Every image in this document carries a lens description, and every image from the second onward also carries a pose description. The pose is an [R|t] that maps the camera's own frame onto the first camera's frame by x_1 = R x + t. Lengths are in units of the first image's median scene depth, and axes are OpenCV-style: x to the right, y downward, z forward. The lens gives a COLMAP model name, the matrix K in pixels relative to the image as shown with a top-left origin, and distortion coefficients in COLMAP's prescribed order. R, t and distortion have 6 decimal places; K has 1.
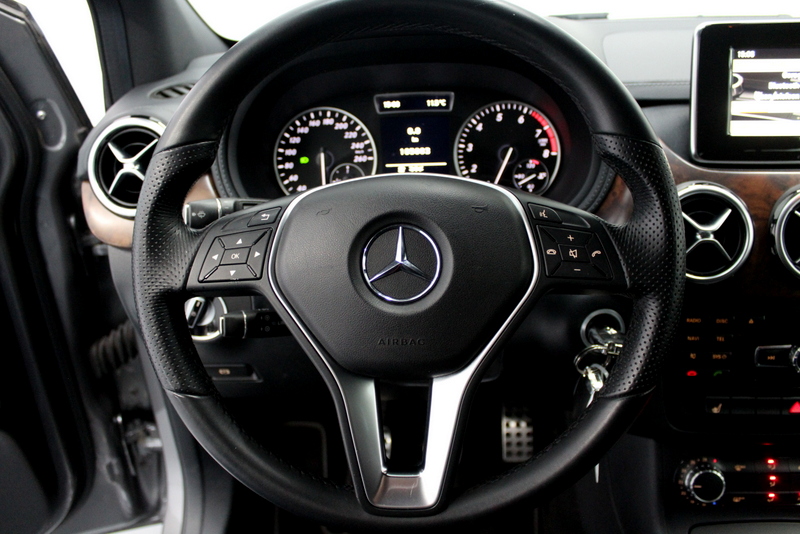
lens RADIAL K [[641.0, 0, 400.0], [0, 641.0, 267.0], [0, 0, 1]] dist [-0.198296, 0.163908]
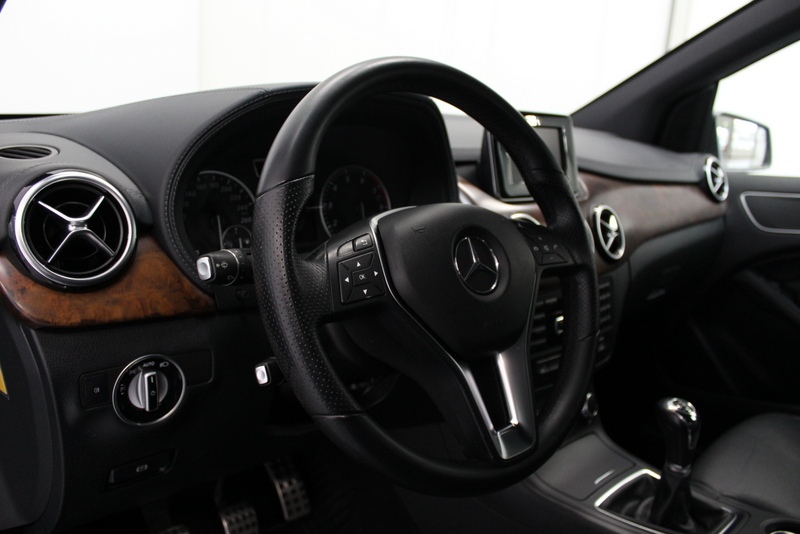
lens RADIAL K [[641.0, 0, 400.0], [0, 641.0, 267.0], [0, 0, 1]] dist [-0.198296, 0.163908]
pose [[0.720410, -0.096257, 0.686836, -0.601217], [0.206257, 0.975250, -0.079661, 0.038224], [-0.662169, 0.199053, 0.722434, 0.107379]]
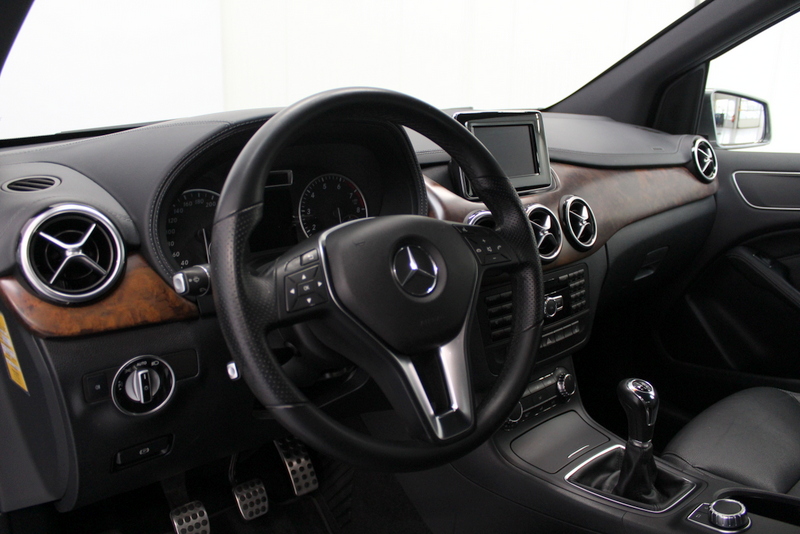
lens RADIAL K [[641.0, 0, 400.0], [0, 641.0, 267.0], [0, 0, 1]] dist [-0.198296, 0.163908]
pose [[0.752148, -0.146190, 0.642575, -0.585708], [0.235941, 0.970184, -0.055450, 0.032478], [-0.615310, 0.193316, 0.764214, -0.061426]]
